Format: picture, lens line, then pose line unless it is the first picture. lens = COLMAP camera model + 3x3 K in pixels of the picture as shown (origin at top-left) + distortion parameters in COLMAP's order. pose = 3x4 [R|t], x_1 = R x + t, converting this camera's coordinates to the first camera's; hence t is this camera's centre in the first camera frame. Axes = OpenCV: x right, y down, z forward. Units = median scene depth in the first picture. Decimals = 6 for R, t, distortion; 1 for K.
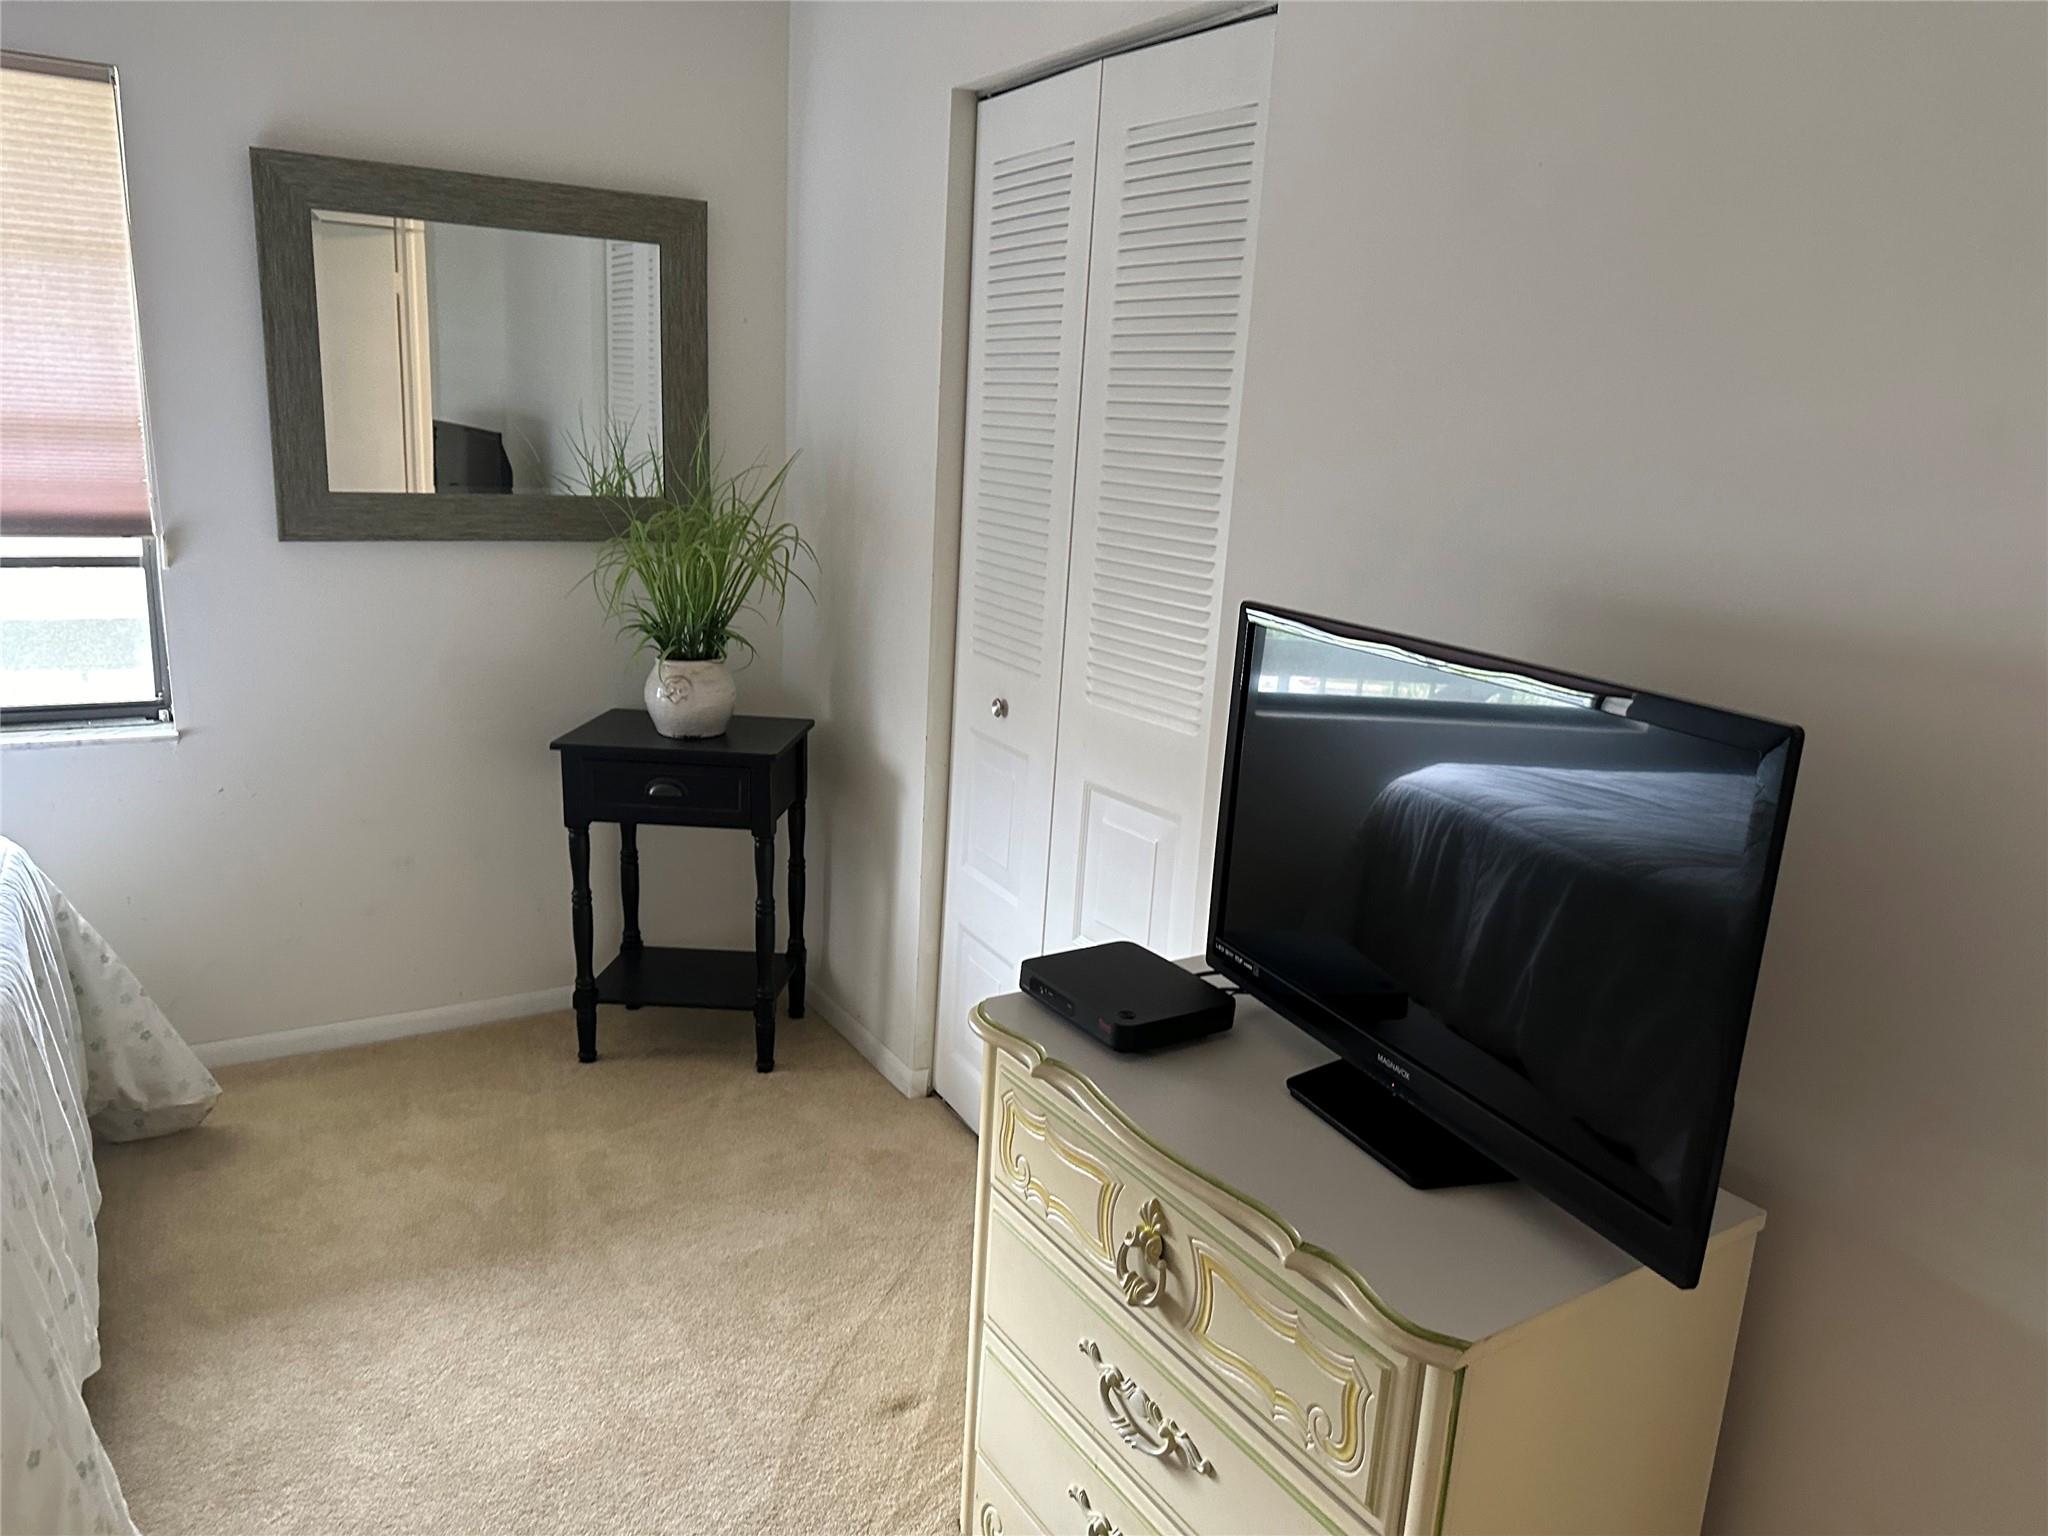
lens RADIAL K [[1454.1, 0, 1041.5], [0, 1454.1, 801.8], [0, 0, 1]] dist [0.009918, -0.000740]
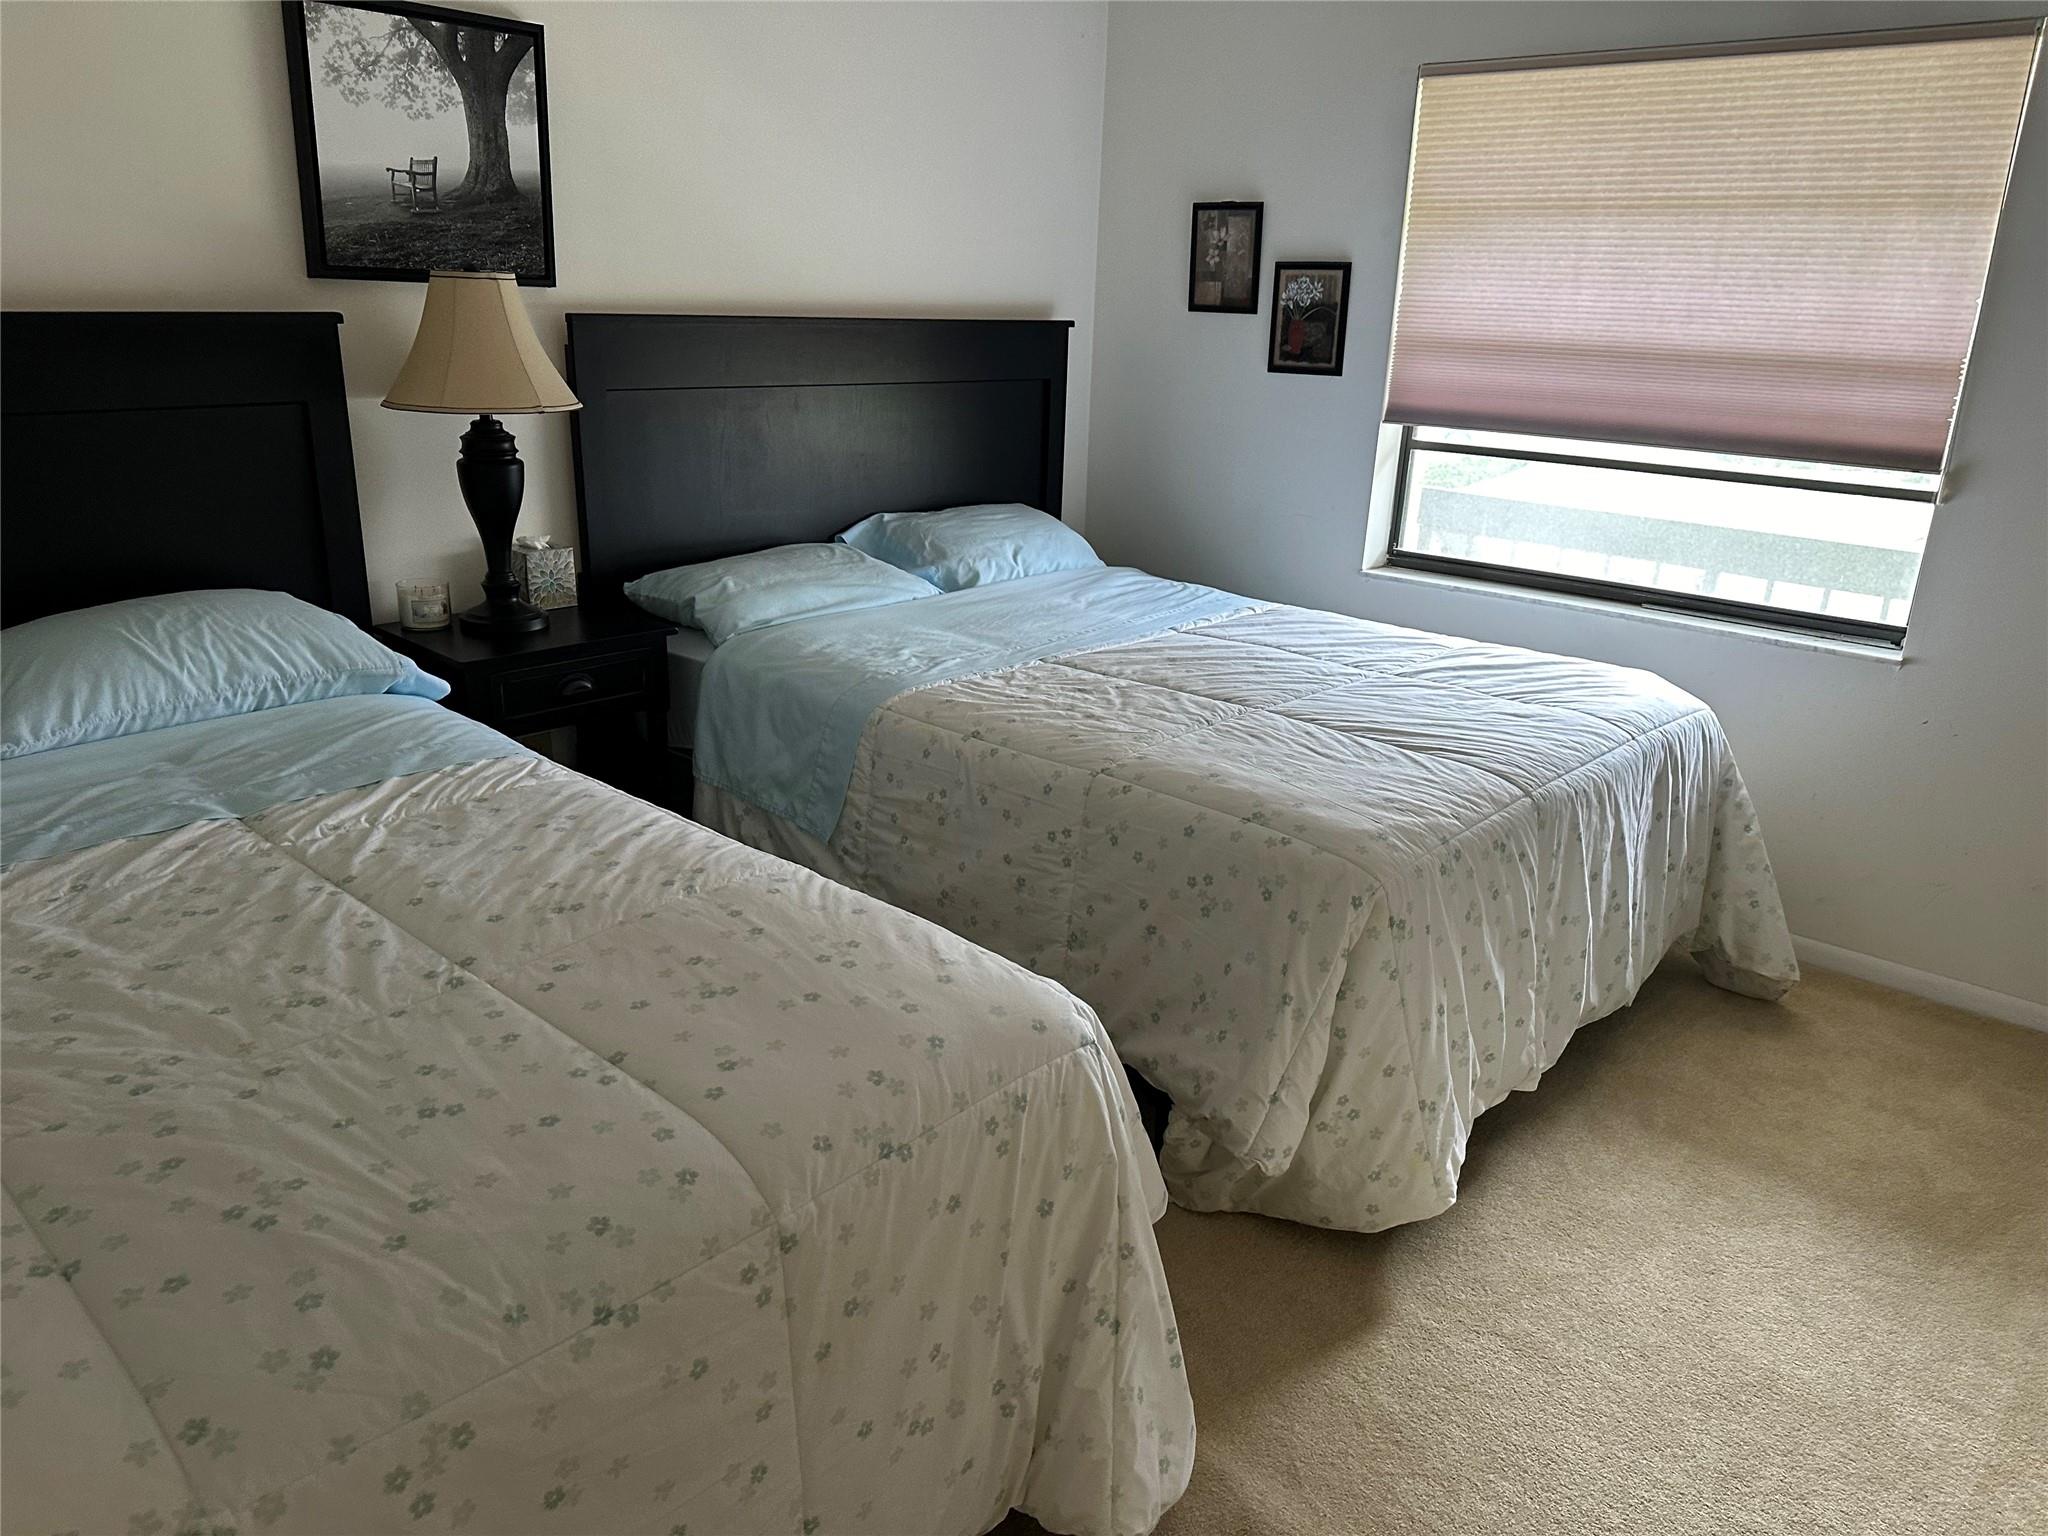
lens RADIAL K [[1454.1, 0, 1041.5], [0, 1454.1, 801.8], [0, 0, 1]] dist [0.009918, -0.000740]
pose [[0.296056, 0.282939, -0.912303, 0.251952], [-0.262795, 0.942388, 0.206988, -0.004907], [0.918308, 0.178468, 0.353354, 0.073274]]
